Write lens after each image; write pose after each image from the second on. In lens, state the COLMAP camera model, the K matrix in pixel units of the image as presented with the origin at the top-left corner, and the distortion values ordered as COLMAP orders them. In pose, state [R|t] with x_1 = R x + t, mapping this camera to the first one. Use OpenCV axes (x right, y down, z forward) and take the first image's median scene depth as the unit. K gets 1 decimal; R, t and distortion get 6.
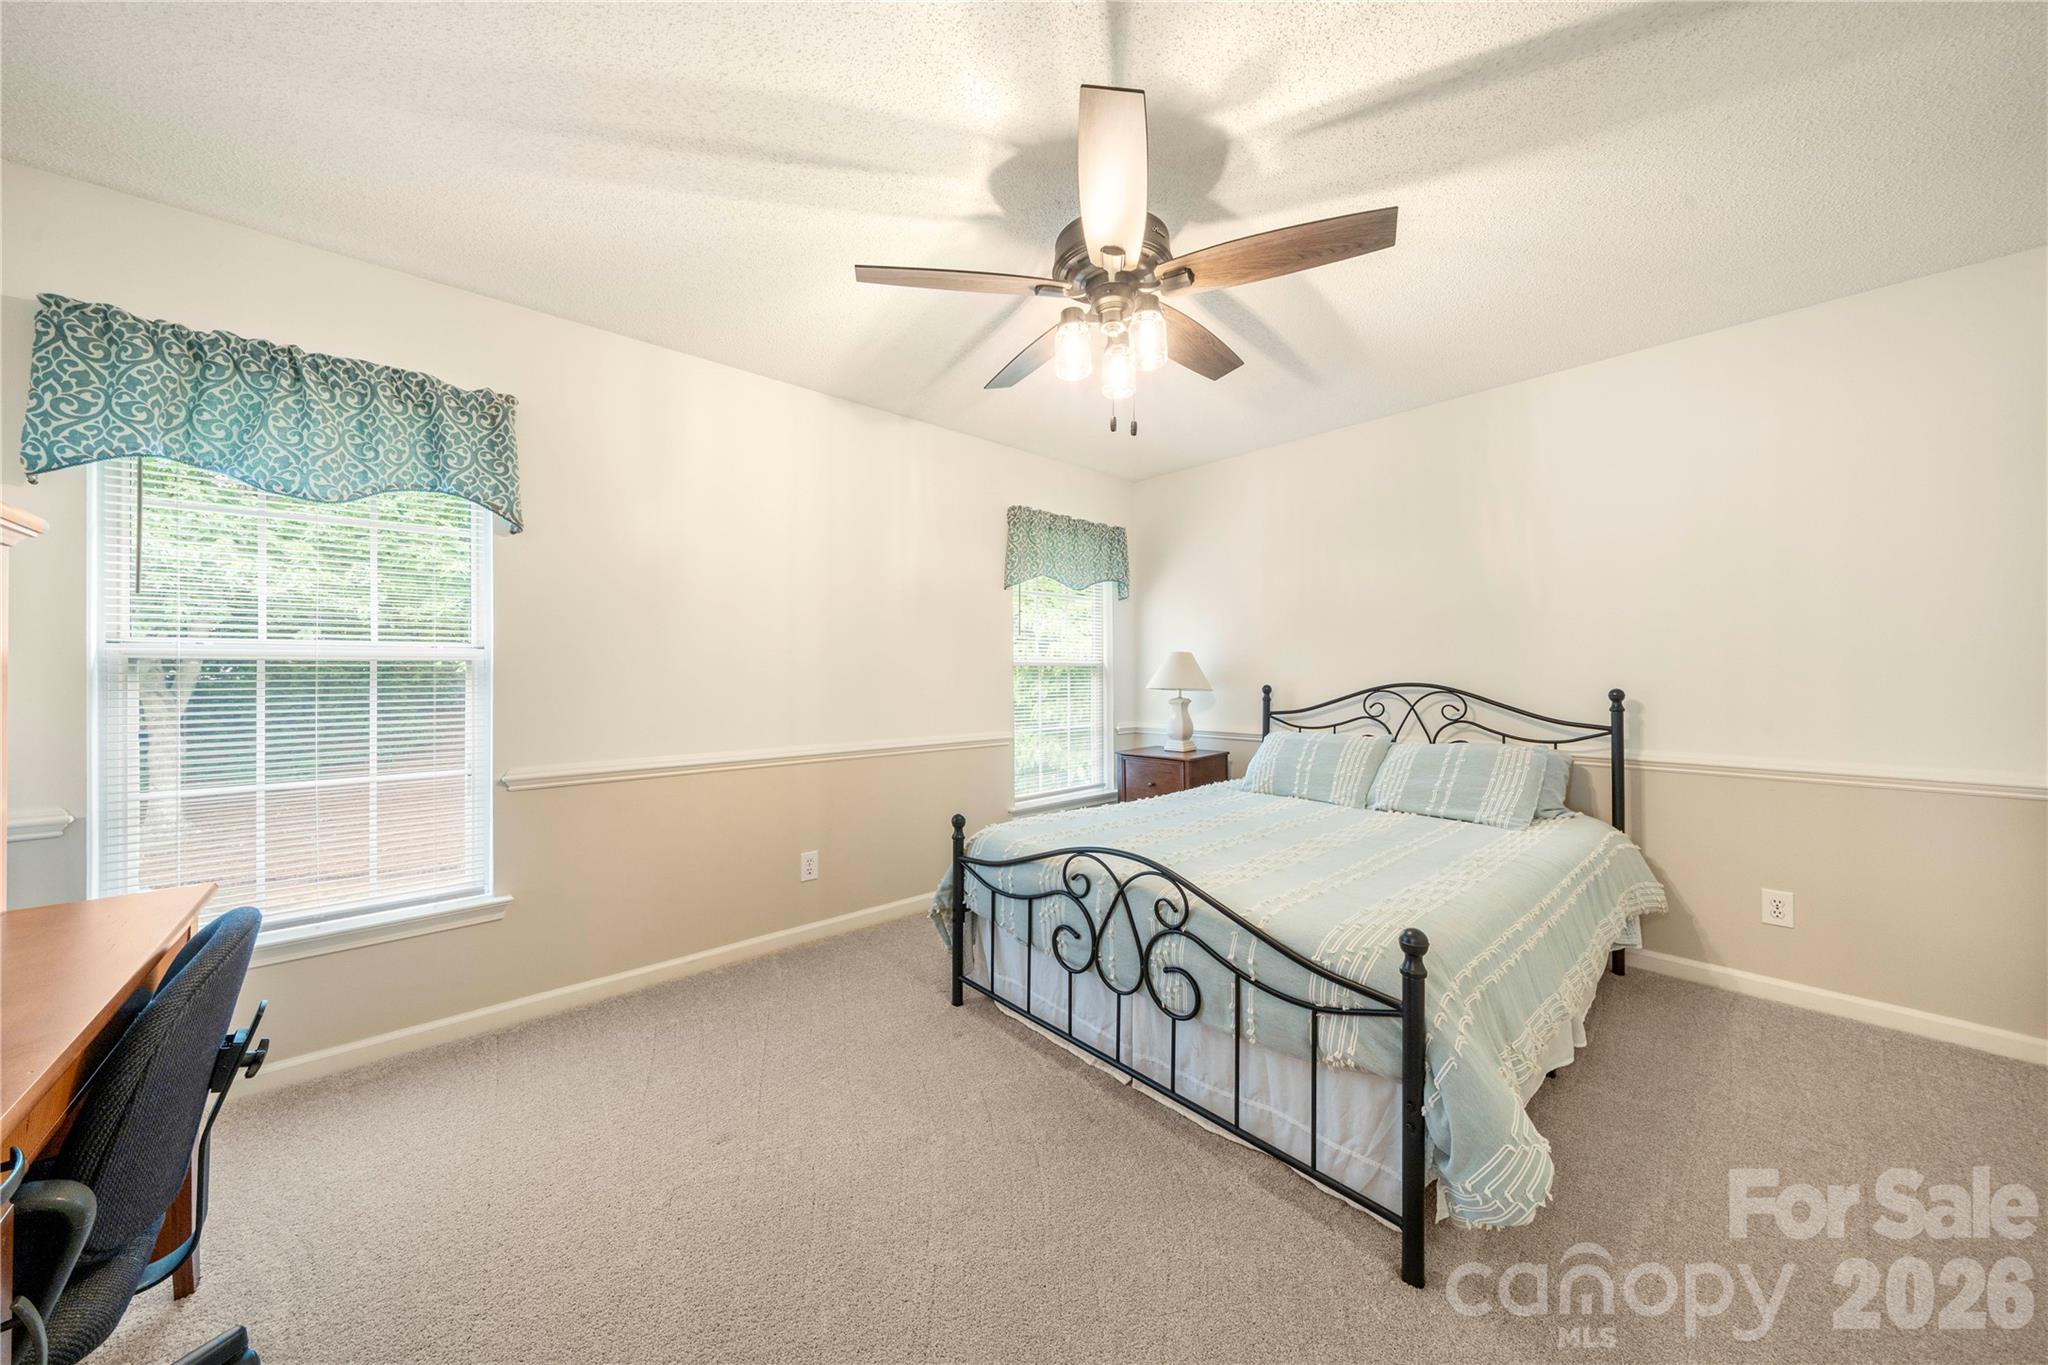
lens RADIAL K [[696.7, 0, 1018.2], [0, 696.7, 679.0], [0, 0, 1]] dist [-0.004744, -0.000124]
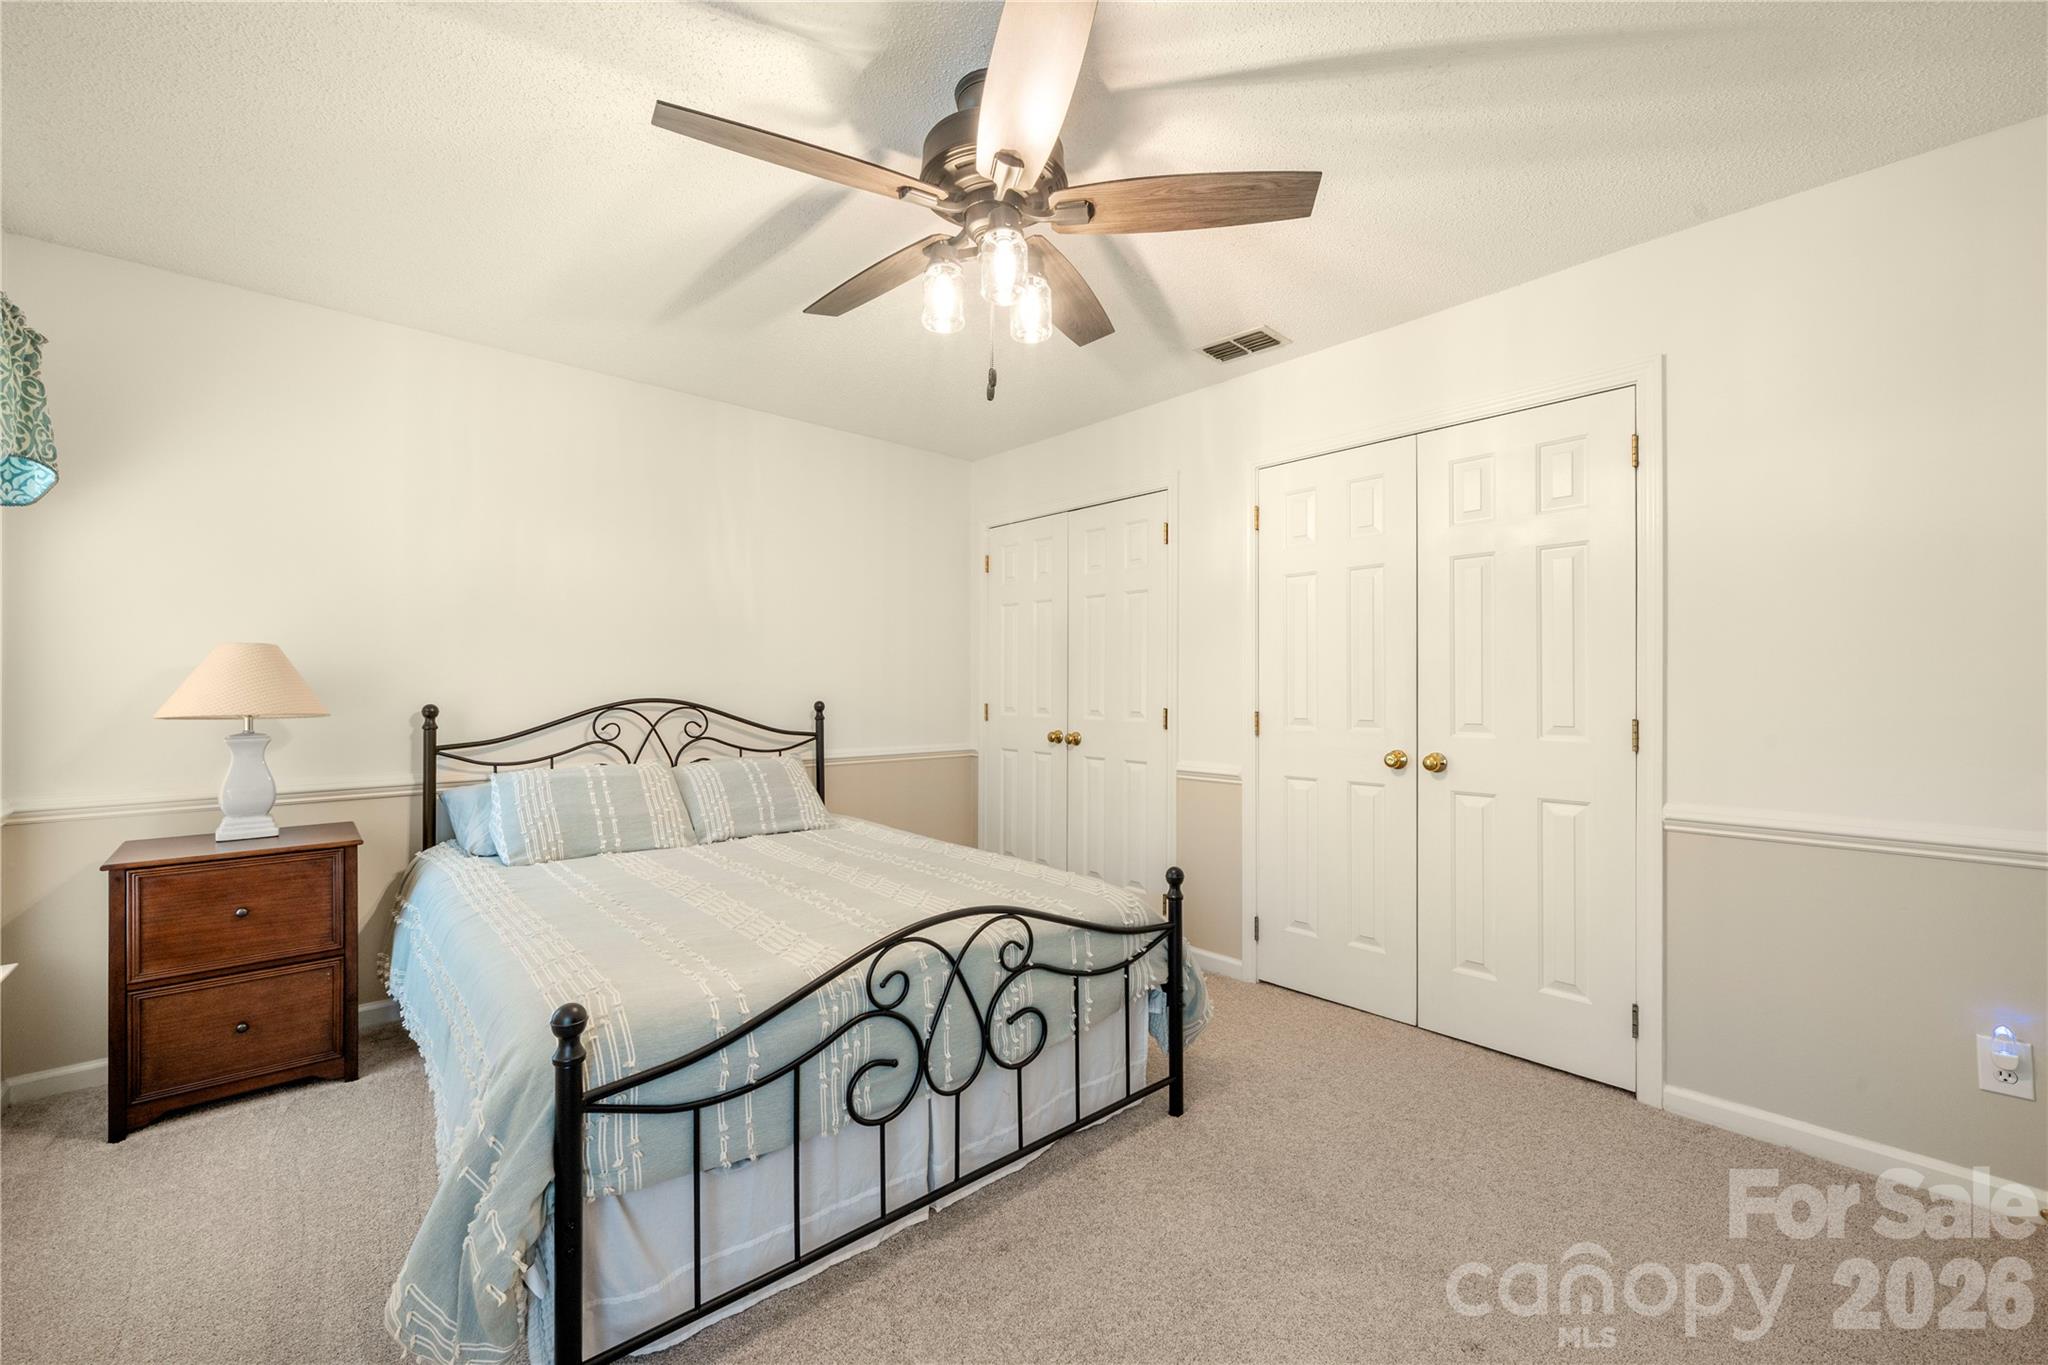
lens RADIAL K [[811.8, 0, 1019.7], [0, 811.8, 704.2], [0, 0, 1]] dist [0.000203, 0.000006]
pose [[-0.000169, -0.015503, 0.999880, -0.711642], [0.006863, 0.999856, 0.015503, 0.001161], [-0.999976, 0.006865, -0.000062, 0.867789]]
